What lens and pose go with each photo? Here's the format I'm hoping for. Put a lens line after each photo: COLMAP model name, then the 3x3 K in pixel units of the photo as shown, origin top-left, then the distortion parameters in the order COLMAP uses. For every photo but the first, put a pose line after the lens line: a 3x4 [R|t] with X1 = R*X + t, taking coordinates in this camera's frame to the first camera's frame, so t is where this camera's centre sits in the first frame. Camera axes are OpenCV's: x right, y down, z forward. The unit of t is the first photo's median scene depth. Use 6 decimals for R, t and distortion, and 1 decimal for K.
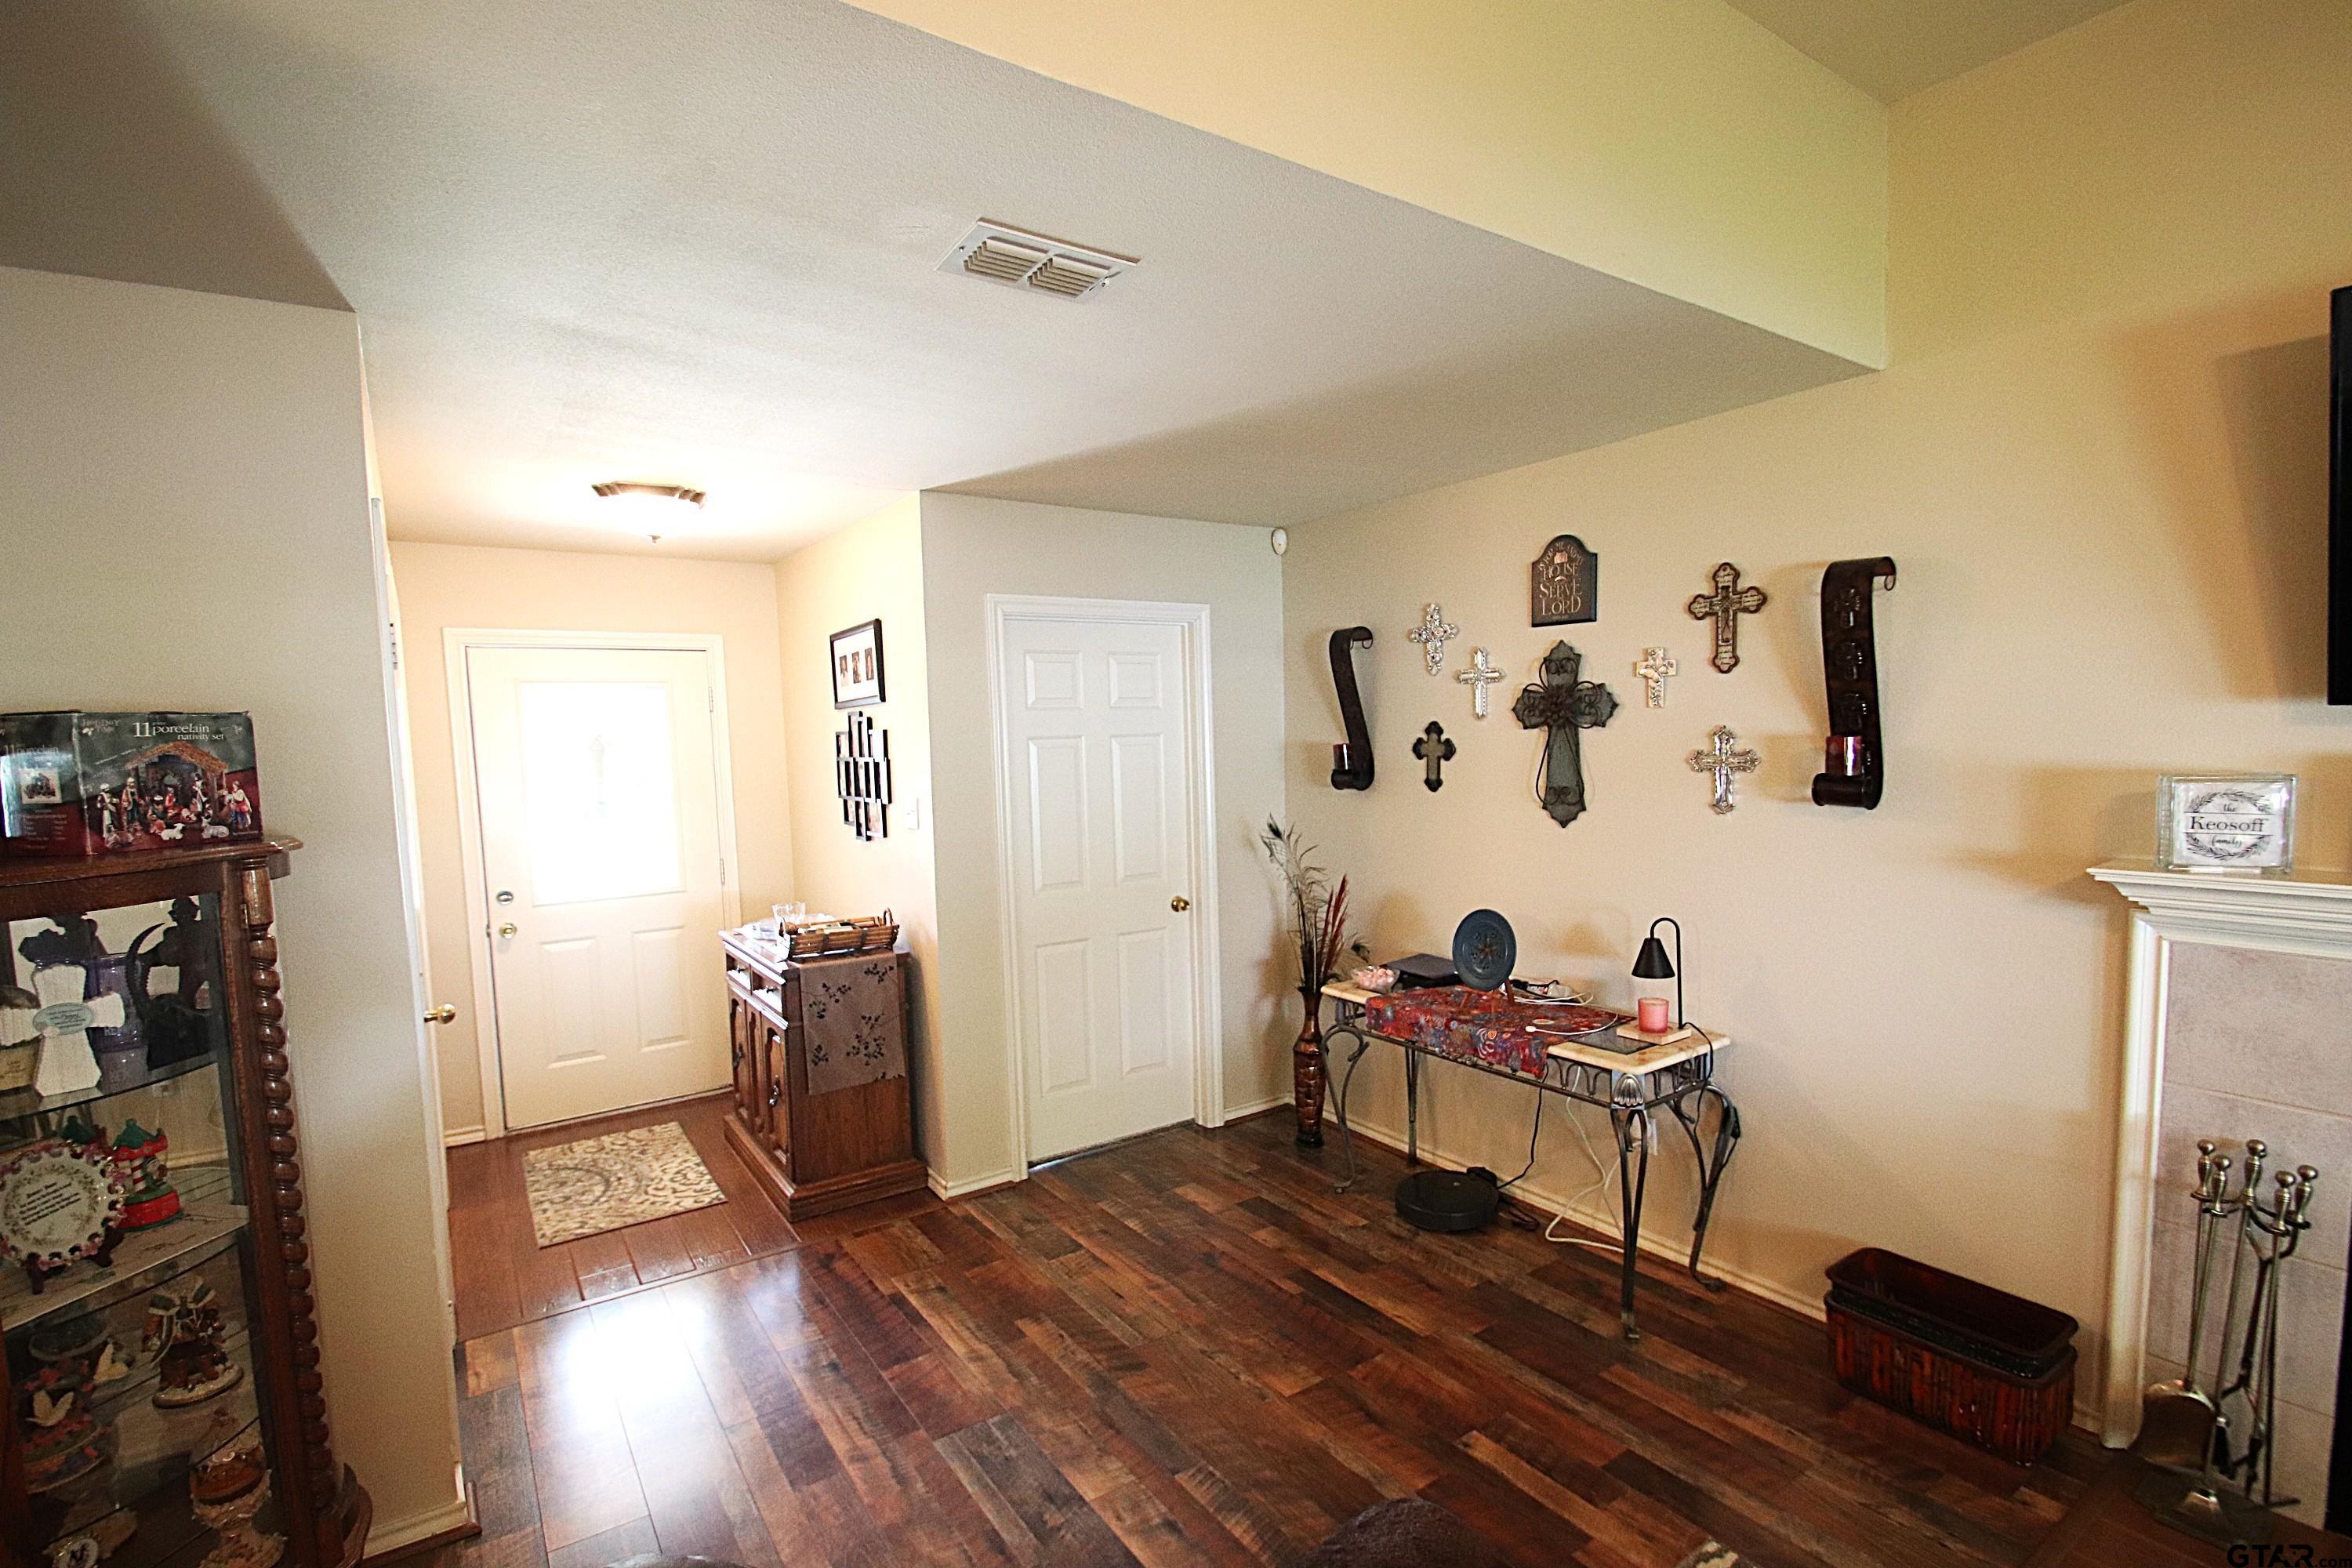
lens RADIAL K [[1090.7, 0, 1185.0], [0, 1090.7, 822.5], [0, 0, 1]] dist [0.013719, -0.016409]
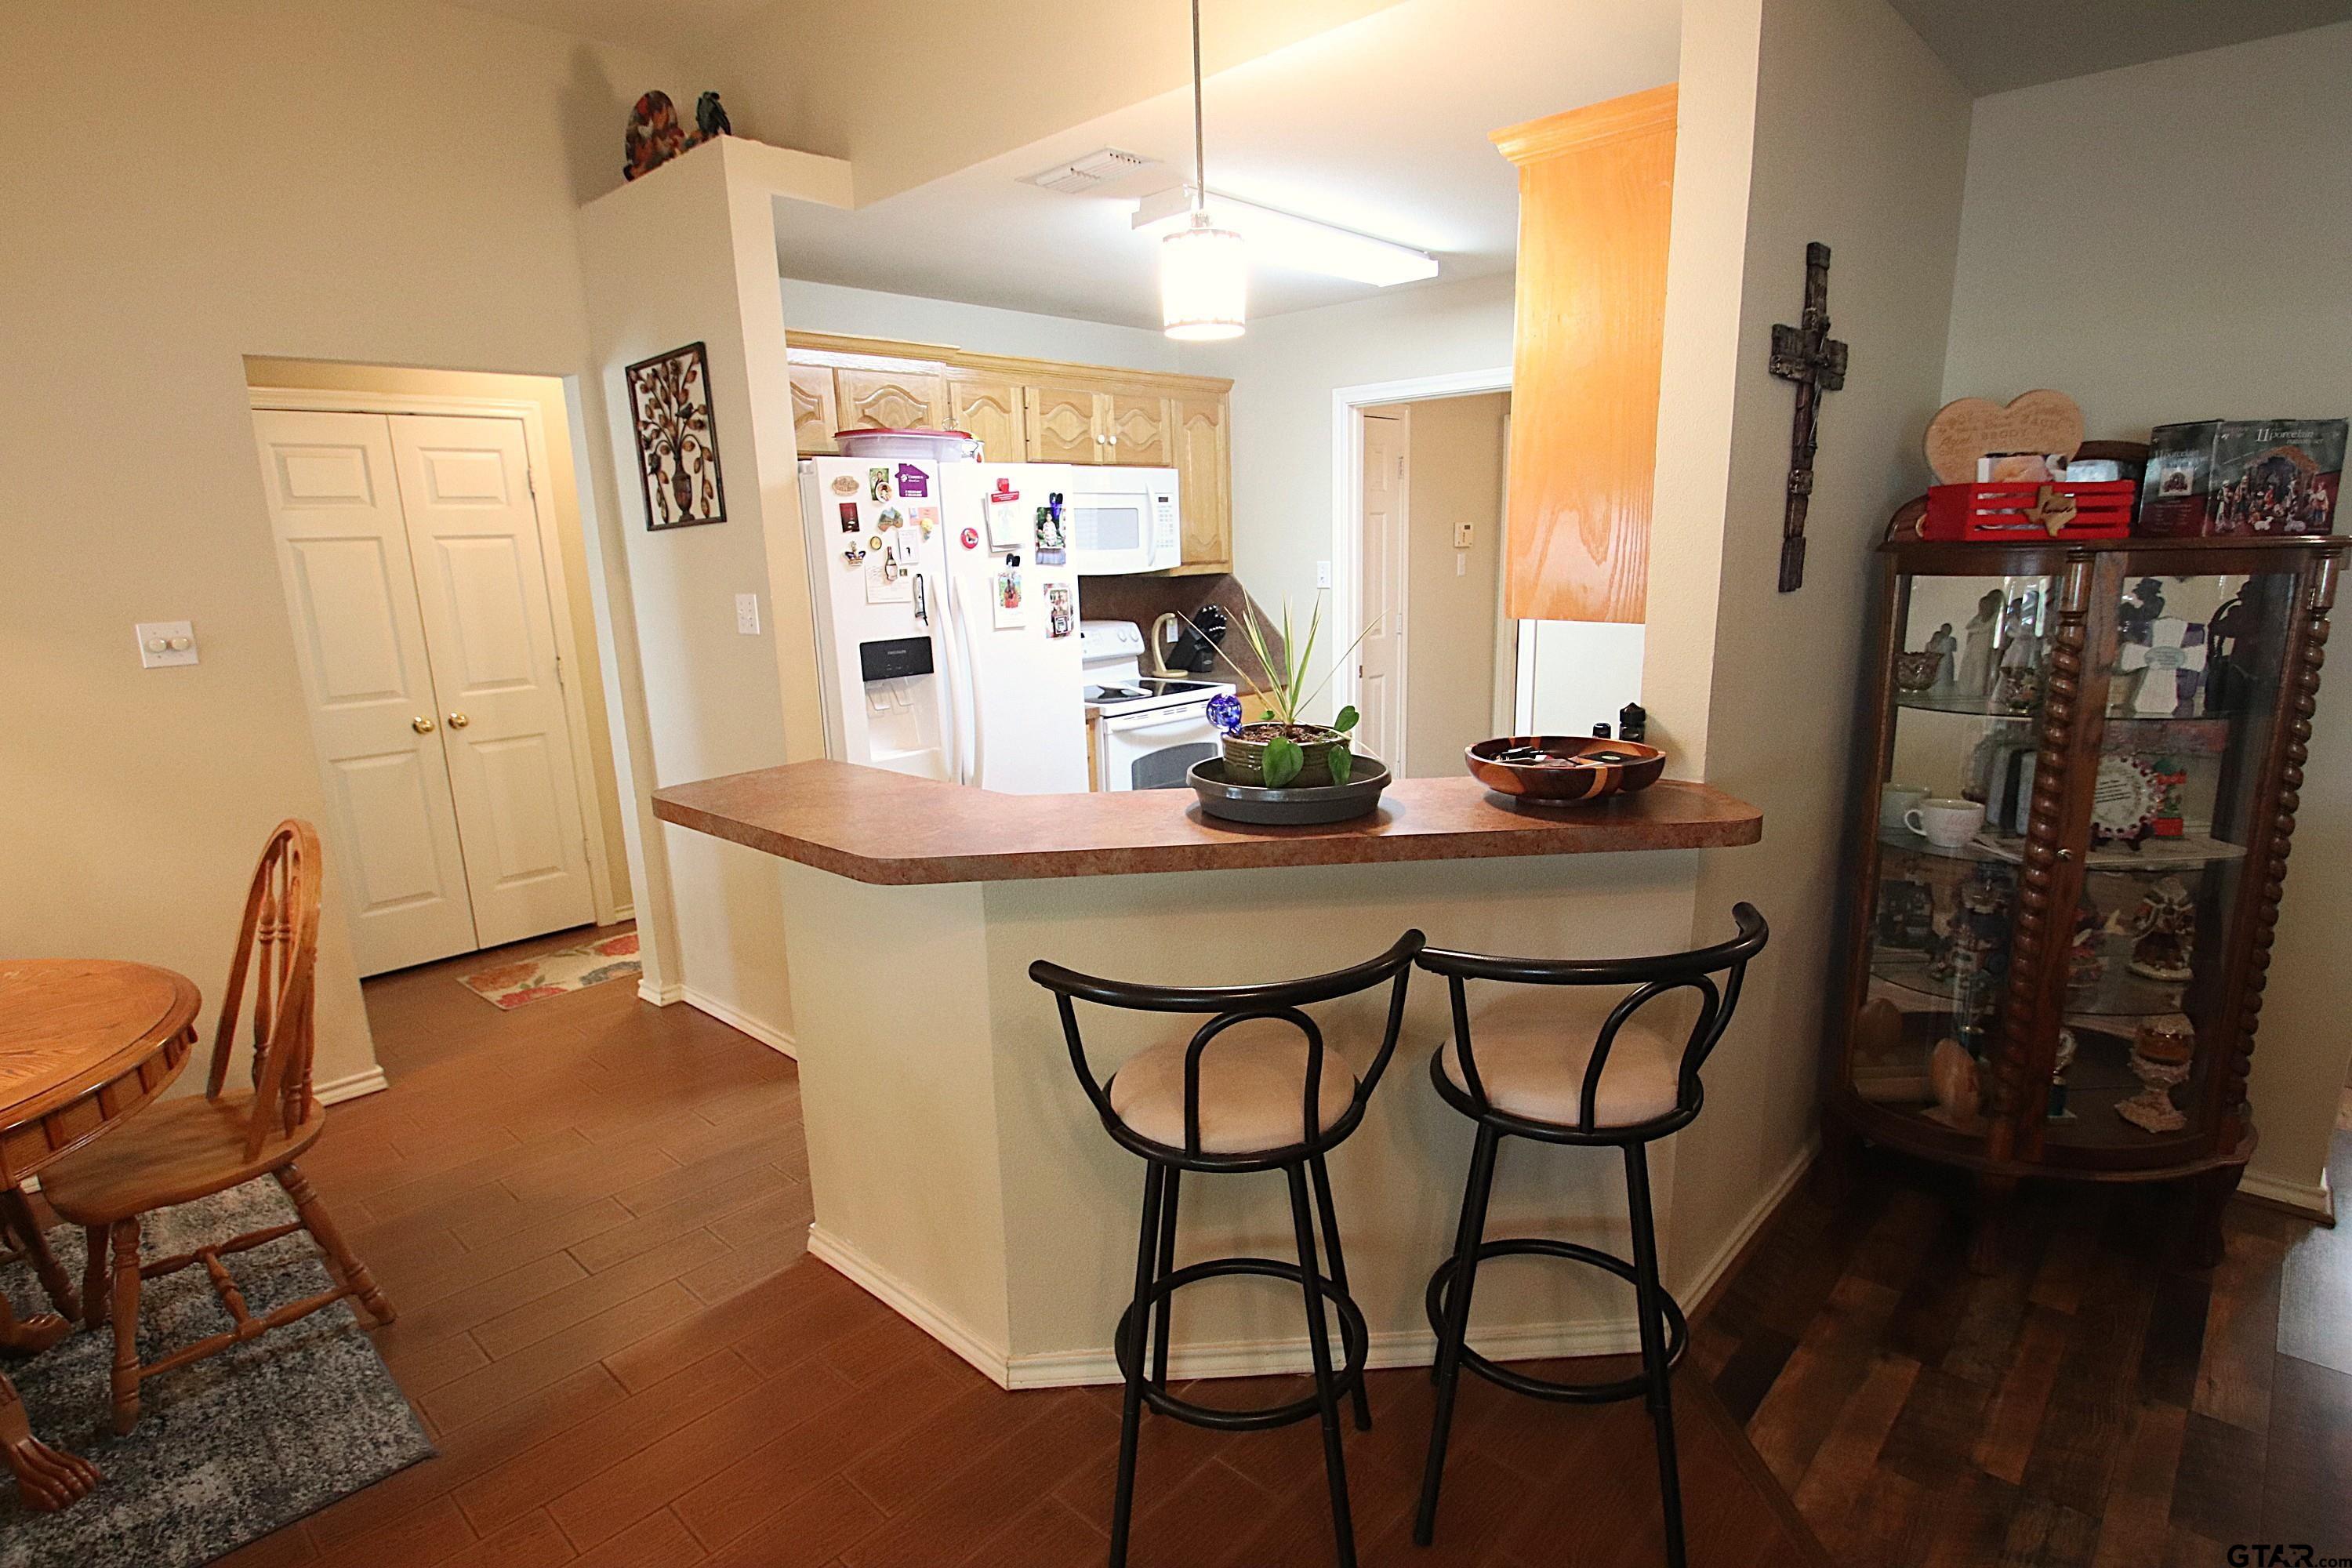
lens RADIAL K [[1202.0, 0, 1187.8], [0, 1202.0, 824.5], [0, 0, 1]] dist [-0.006645, -0.008428]
pose [[0.214700, 0.245927, -0.945211, 0.092955], [-0.057746, 0.969283, 0.239073, 0.059886], [0.974971, 0.003253, 0.222306, -0.309182]]
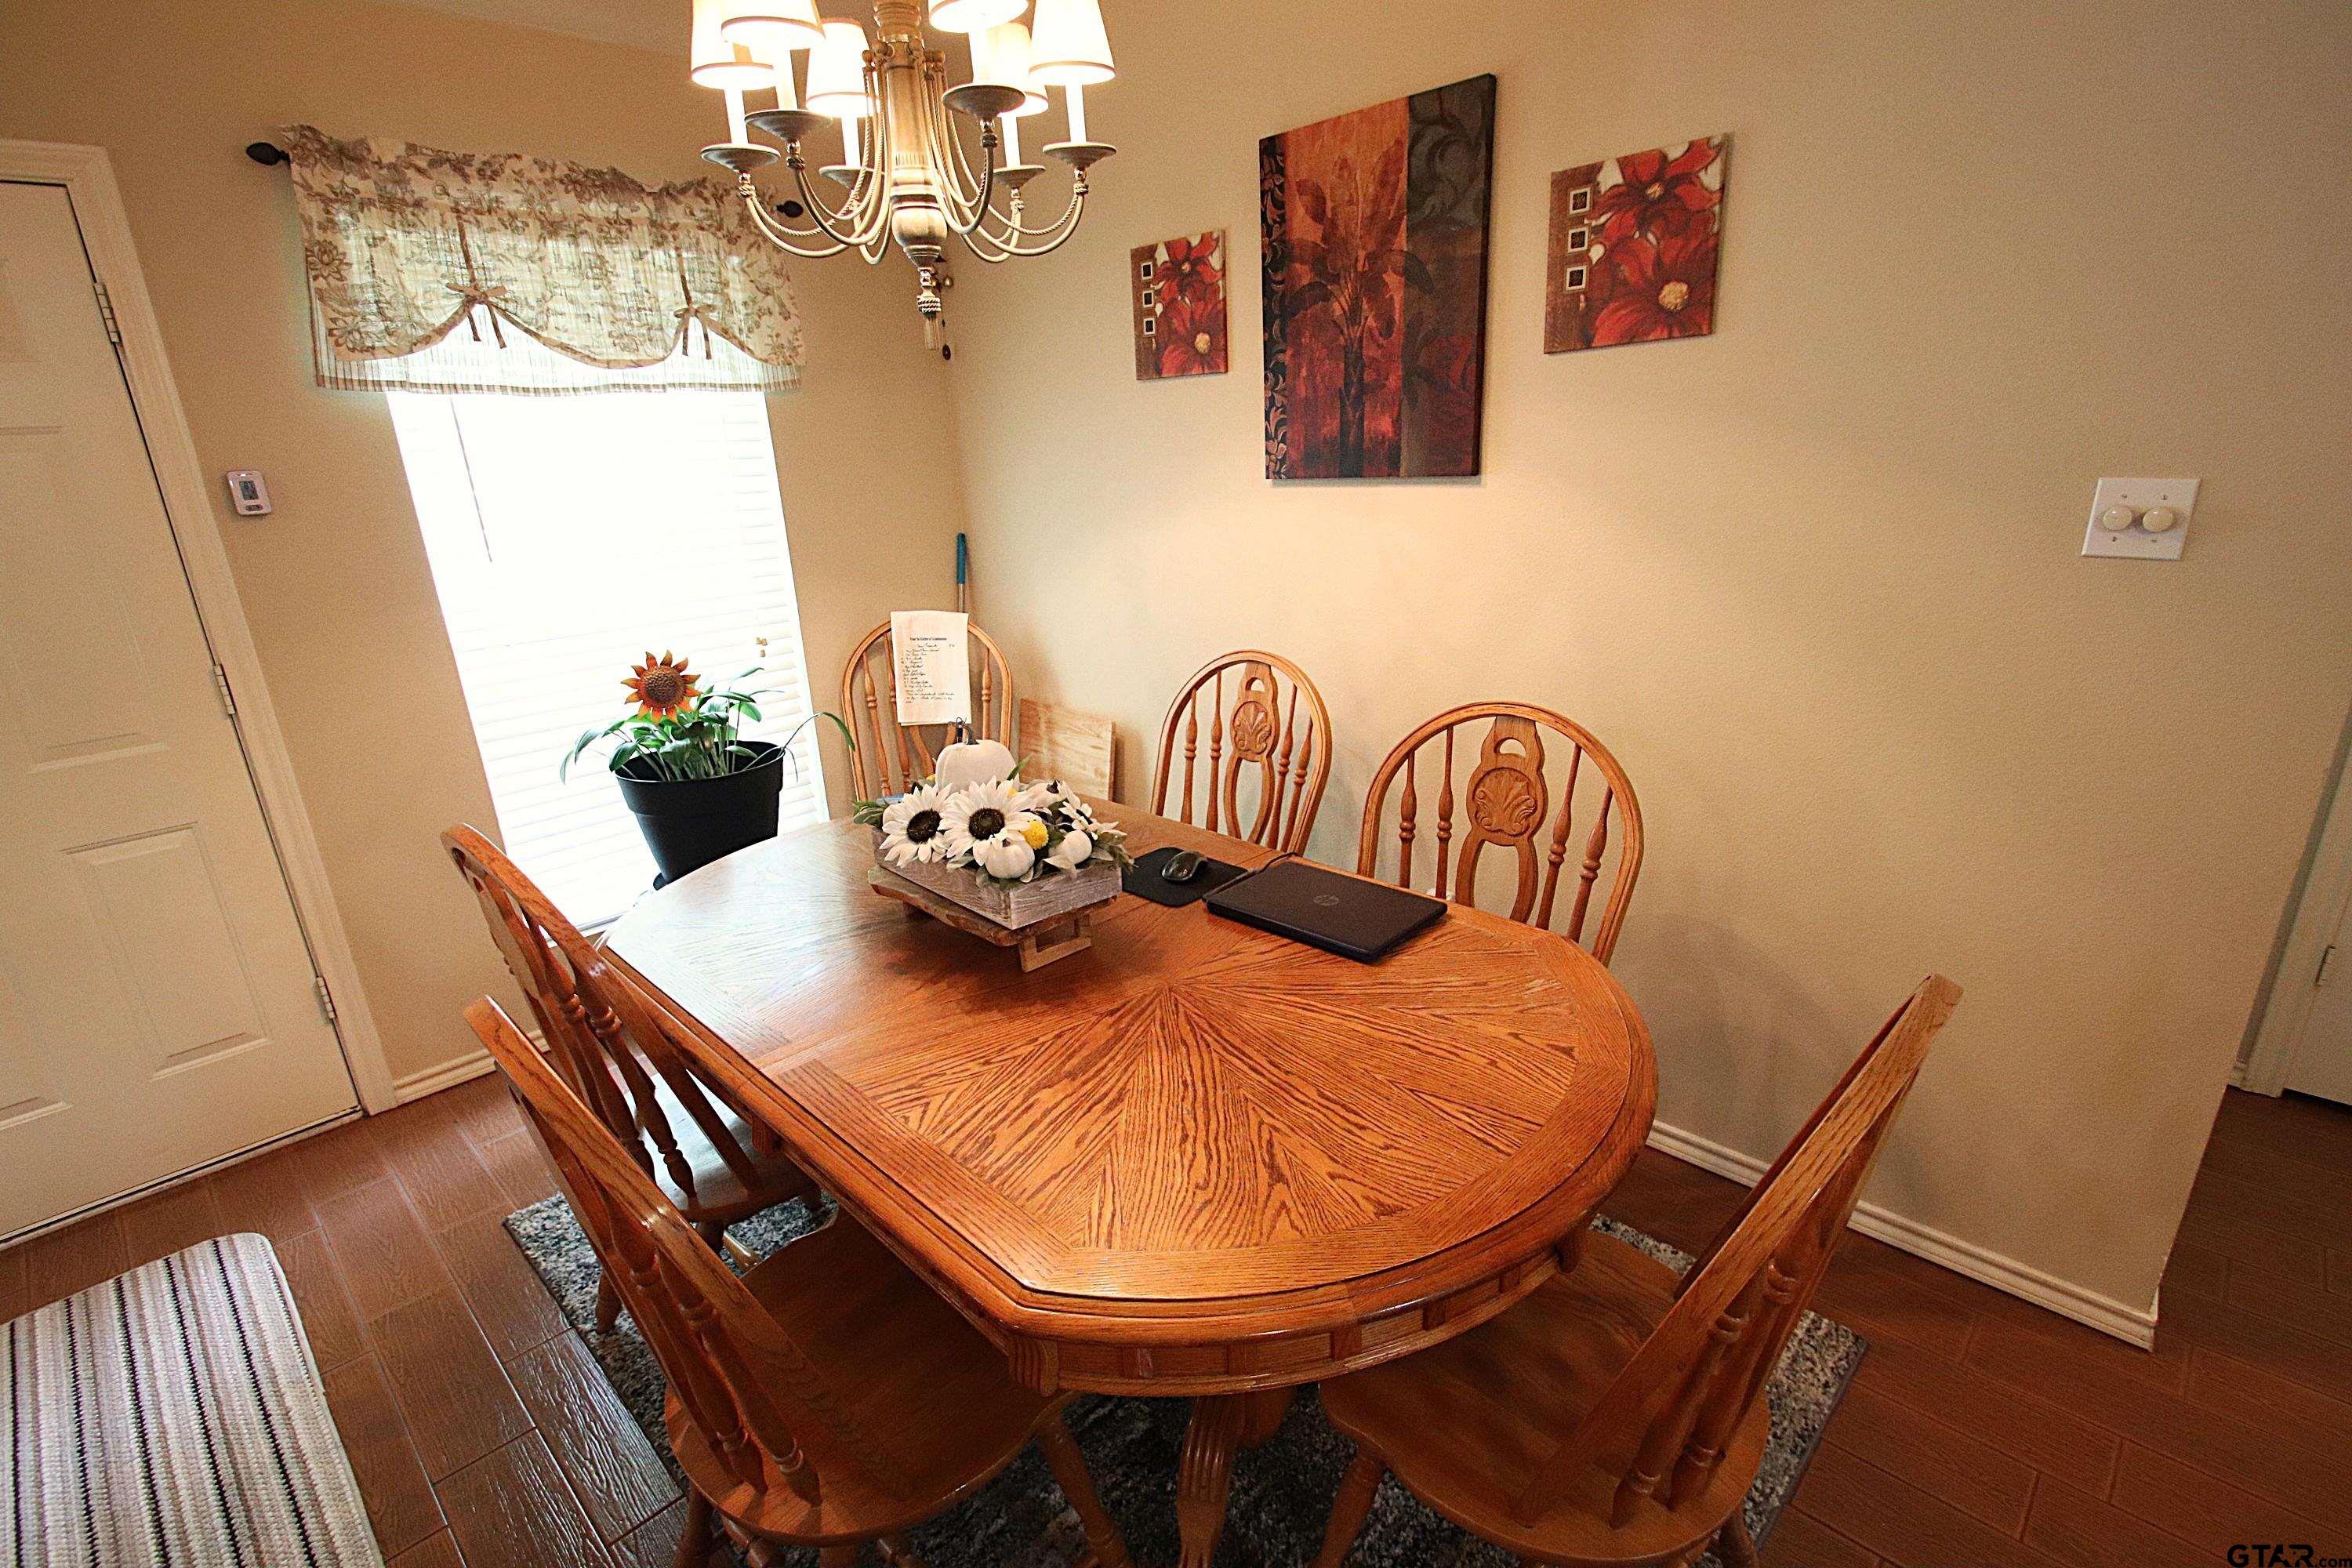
lens RADIAL K [[1090.7, 0, 1184.2], [0, 1090.7, 821.2], [0, 0, 1]] dist [0.013719, -0.016409]
pose [[-0.978869, 0.123313, -0.163125, -0.682738], [0.045831, 0.909723, 0.412678, 0.108938], [0.199287, 0.396482, -0.896151, -0.541875]]
